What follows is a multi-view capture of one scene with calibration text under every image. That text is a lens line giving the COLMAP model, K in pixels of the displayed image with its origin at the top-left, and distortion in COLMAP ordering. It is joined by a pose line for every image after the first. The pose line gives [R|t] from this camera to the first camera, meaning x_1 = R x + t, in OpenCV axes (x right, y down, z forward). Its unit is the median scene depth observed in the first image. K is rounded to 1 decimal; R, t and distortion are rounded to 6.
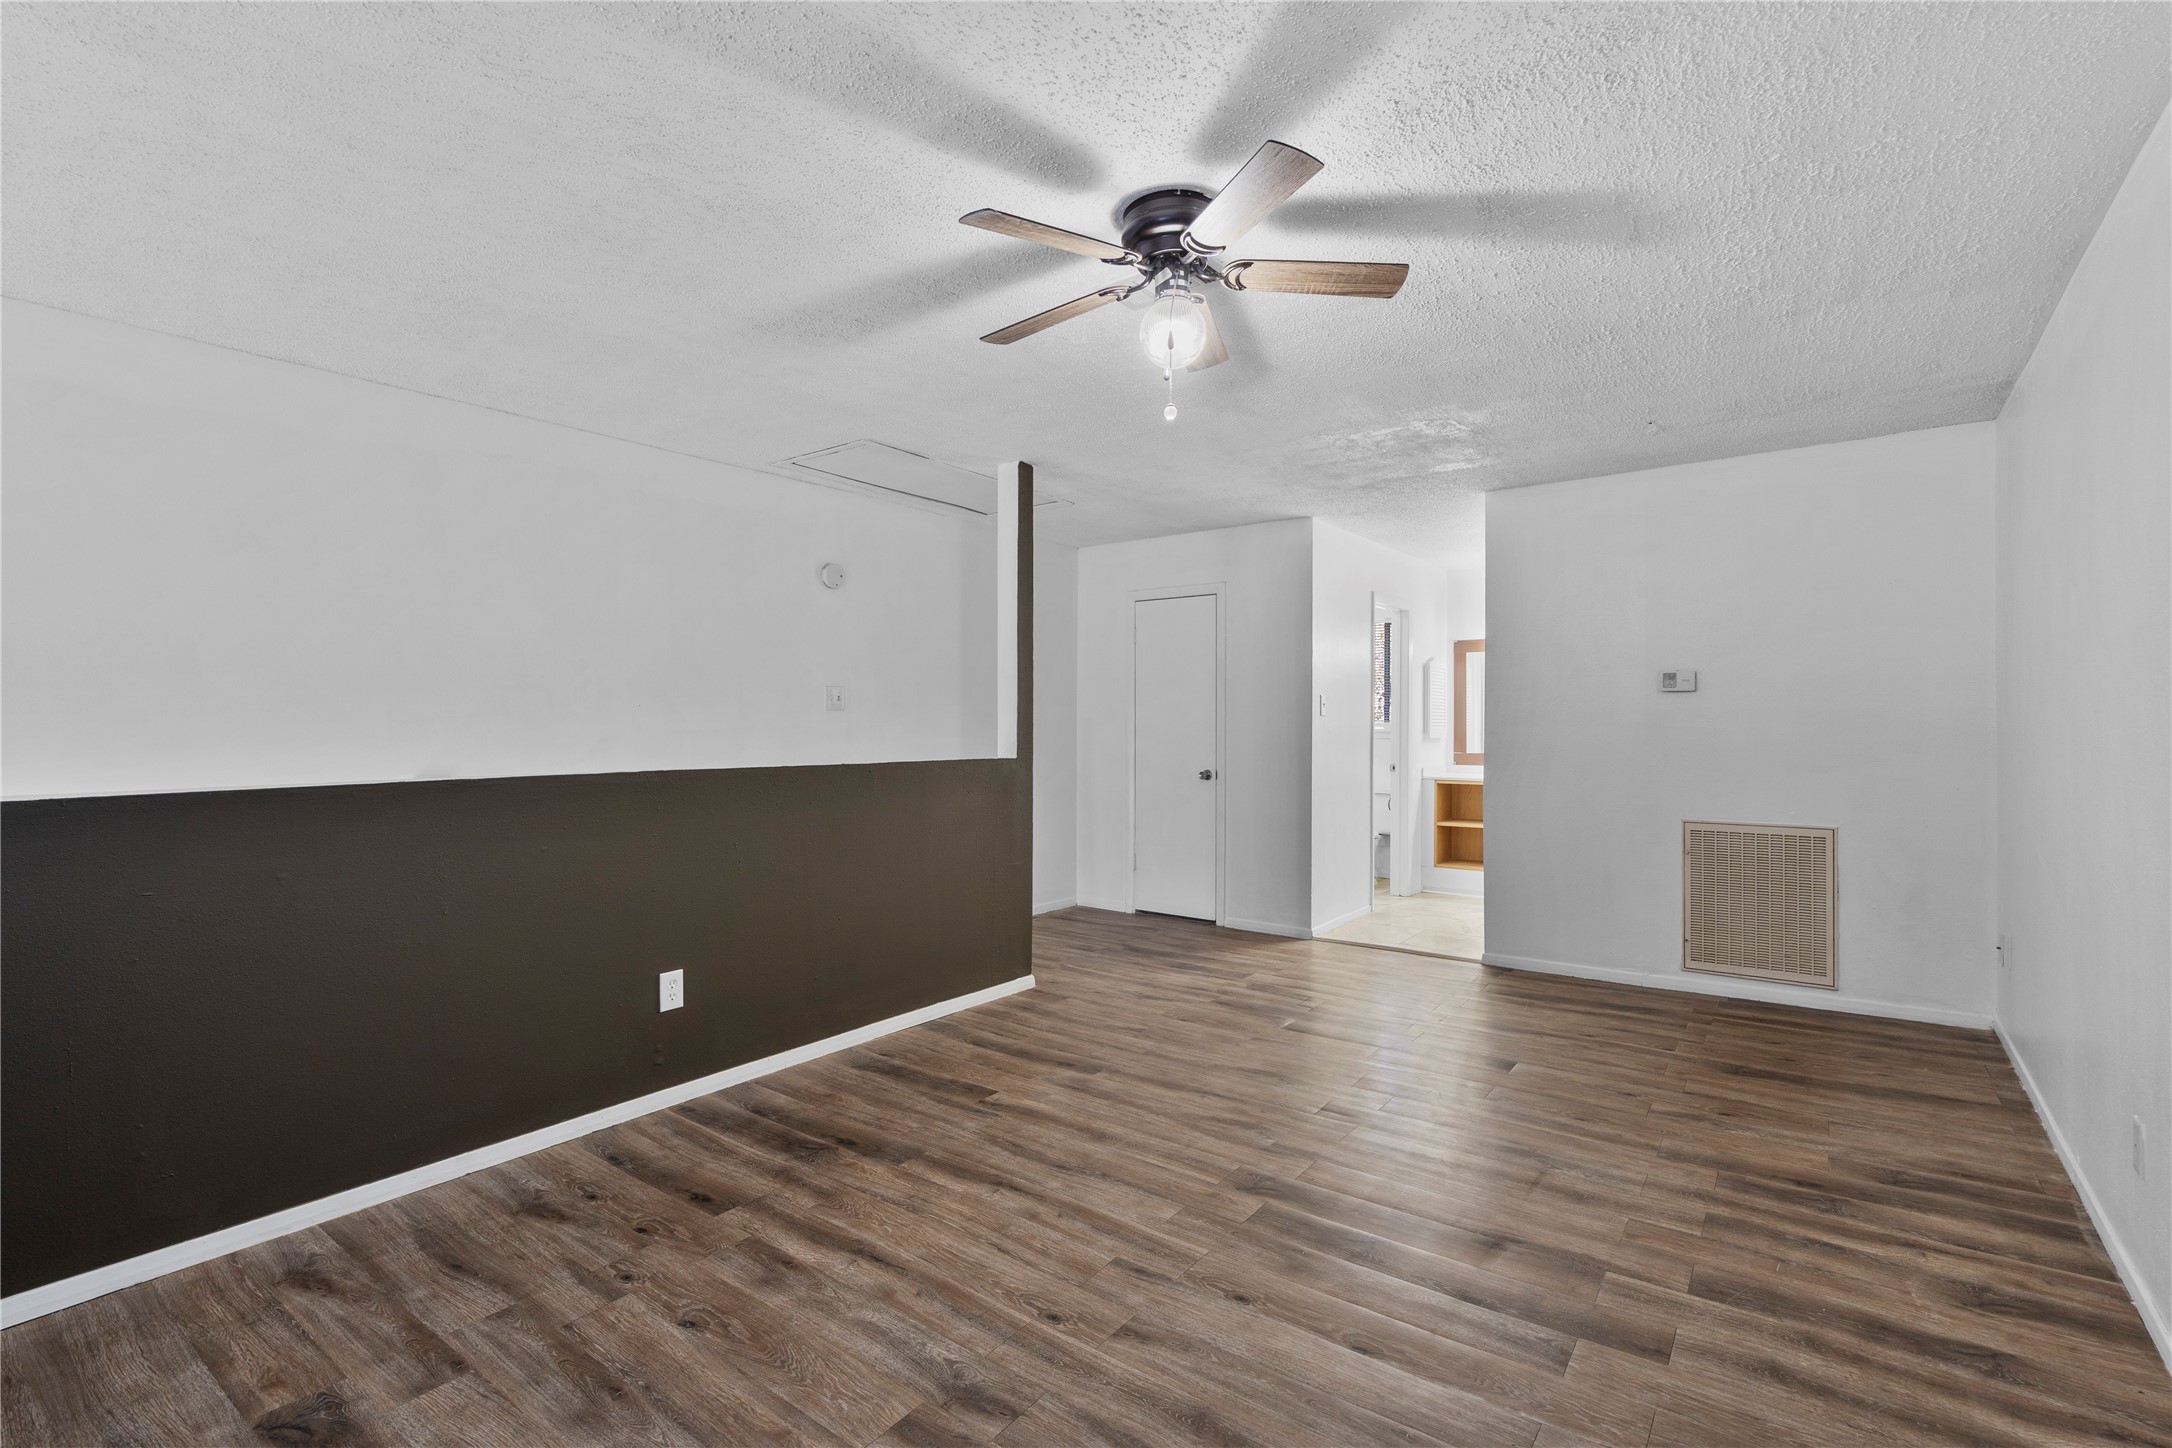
lens RADIAL K [[973.1, 0, 1086.0], [0, 973.1, 724.0], [0, 0, 1]] dist [-0.012406, 0.007185]
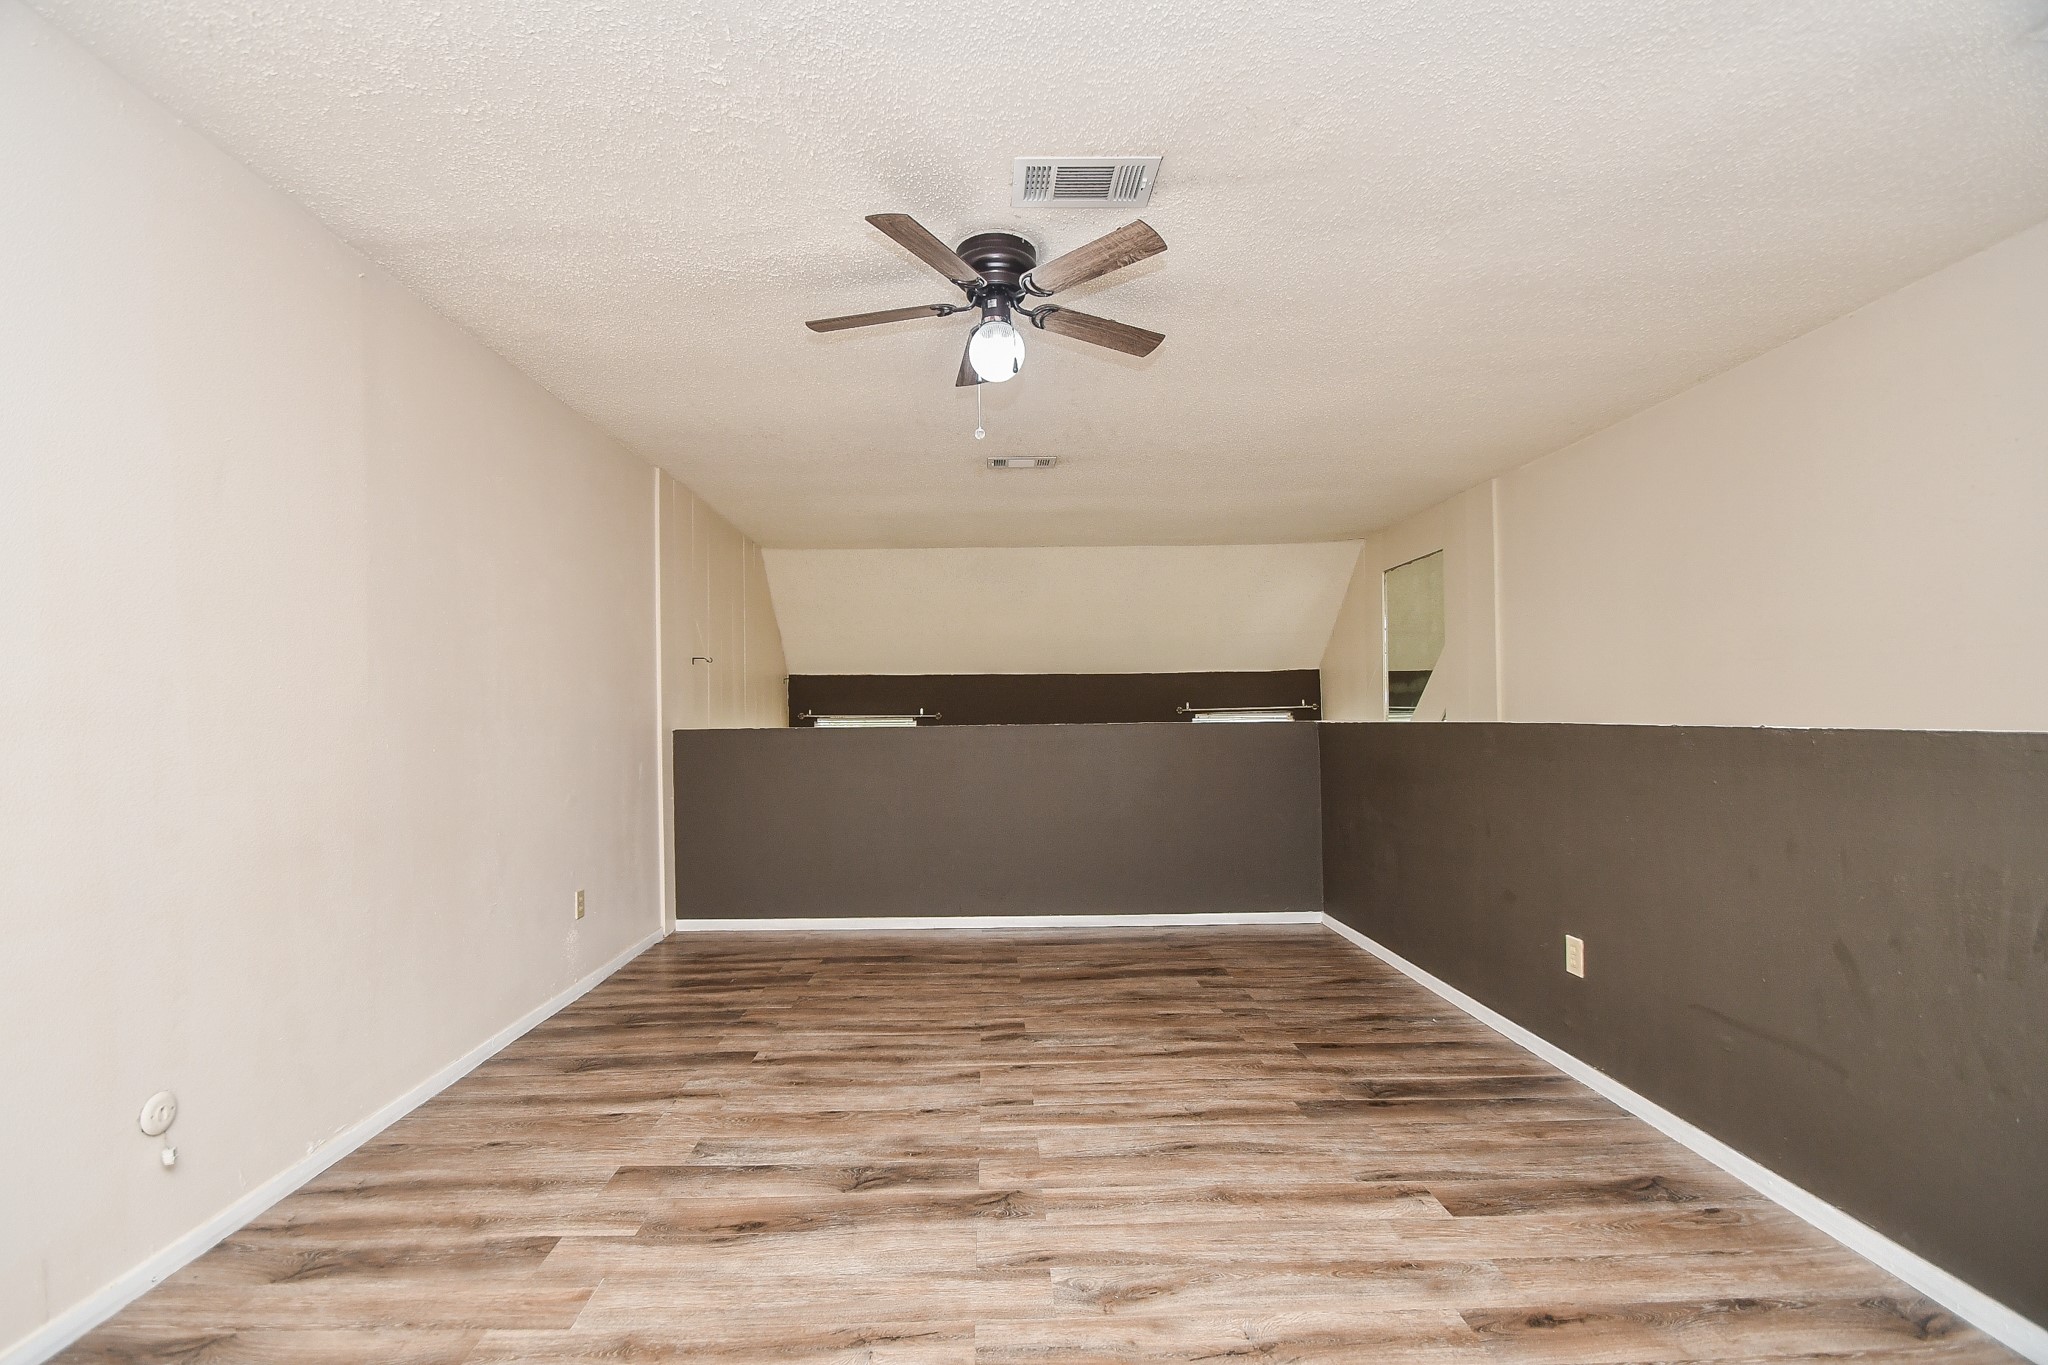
lens RADIAL K [[893.9, 0, 992.8], [0, 893.9, 702.2], [0, 0, 1]] dist [0.019925, -0.018888]
pose [[-0.793889, 0.002928, -0.608055, 0.678740], [0.015020, 0.999778, -0.014796, 0.038421], [0.607877, -0.020879, -0.793757, 1.655202]]
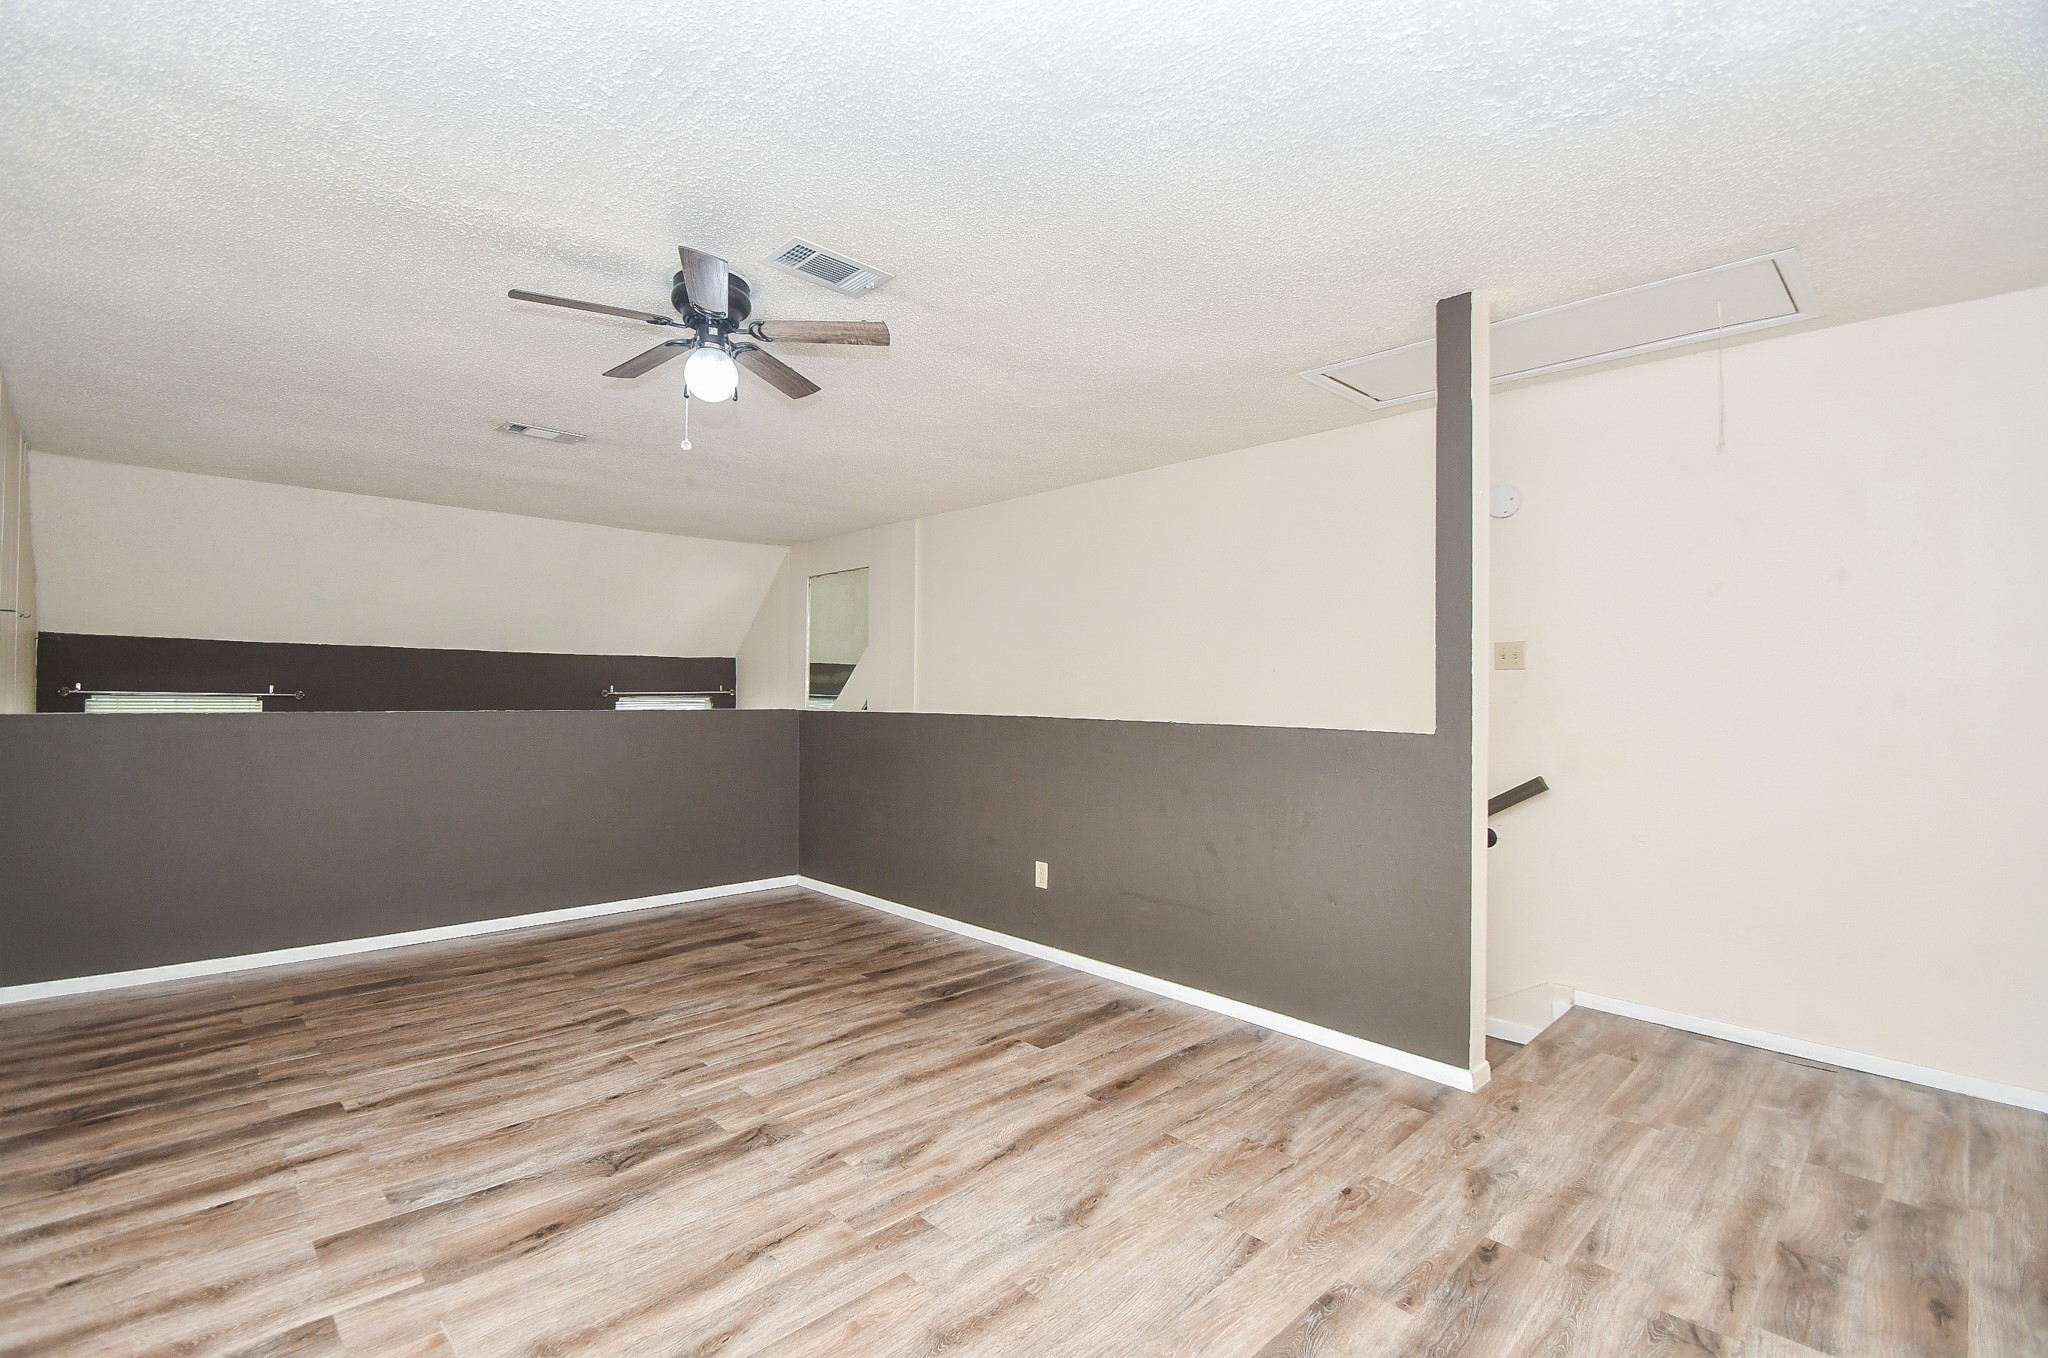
lens RADIAL K [[918.0, 0, 967.1], [0, 918.0, 679.0], [0, 0, 1]] dist [0.022267, -0.020060]
pose [[-0.190792, -0.014007, -0.981531, 1.088334], [-0.007025, 0.999892, -0.012903, 0.014694], [0.981605, 0.004433, -0.190869, 1.398770]]
